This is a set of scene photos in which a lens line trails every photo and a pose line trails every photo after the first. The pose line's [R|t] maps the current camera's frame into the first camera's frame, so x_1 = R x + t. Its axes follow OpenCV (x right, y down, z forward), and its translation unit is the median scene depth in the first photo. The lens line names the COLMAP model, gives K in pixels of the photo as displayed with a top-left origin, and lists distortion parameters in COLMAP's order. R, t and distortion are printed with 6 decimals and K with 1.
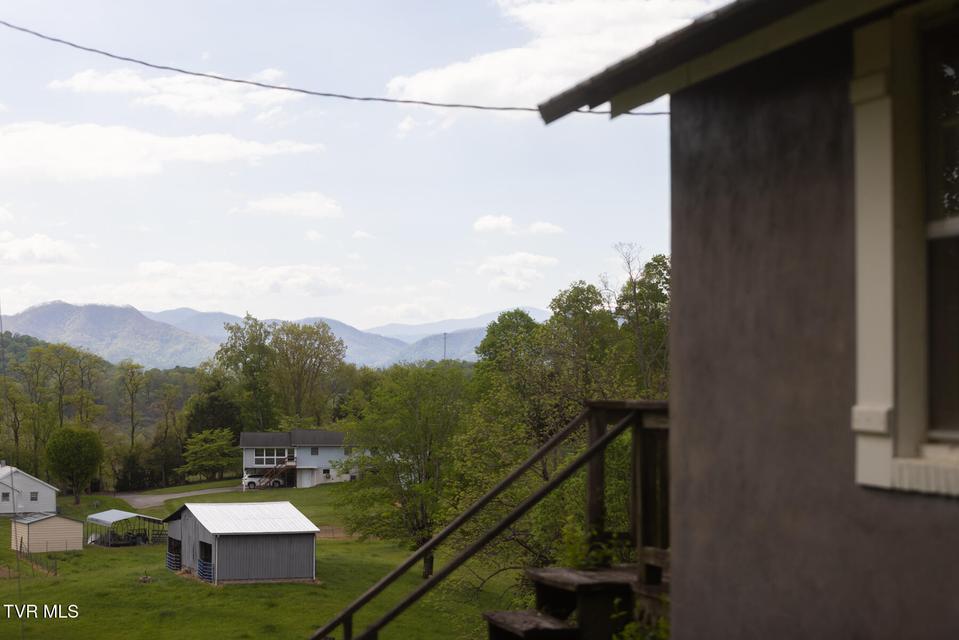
lens RADIAL K [[2157.5, 0, 479.5], [0, 2157.5, 320.0], [0, 0, 1]] dist [-0.029403, -0.260024]
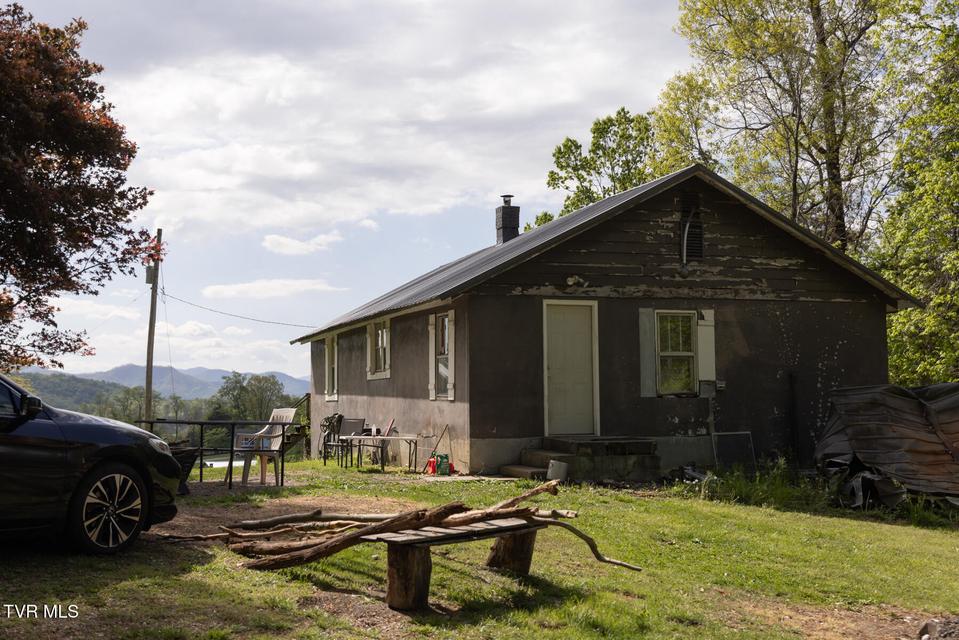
lens RADIAL K [[1194.4, 0, 479.5], [0, 1194.4, 320.0], [0, 0, 1]] dist [-0.004002, 0.011554]
pose [[0.995355, -0.006596, 0.096042, 0.014738], [0.010659, 0.999067, -0.041846, -0.001052], [-0.095676, 0.042676, 0.994497, -0.146890]]
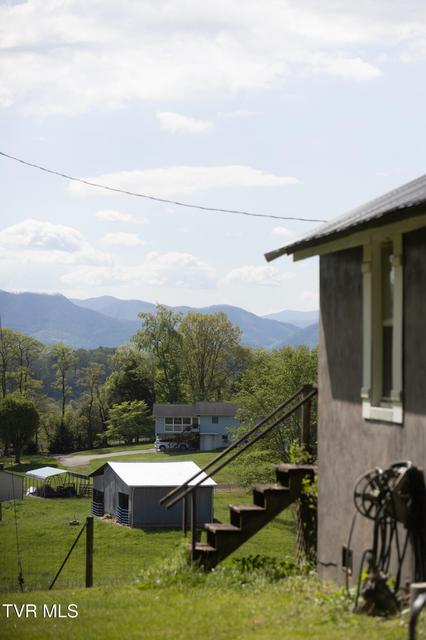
lens RADIAL K [[1927.5, 0, 213.0], [0, 1927.5, 320.0], [0, 0, 1]] dist [0.051272, 0.791603]
pose [[0.996730, 0.003149, -0.080737, 0.008772], [-0.002529, 0.999967, 0.007775, -0.002920], [0.080759, -0.007545, 0.996705, -0.065326]]
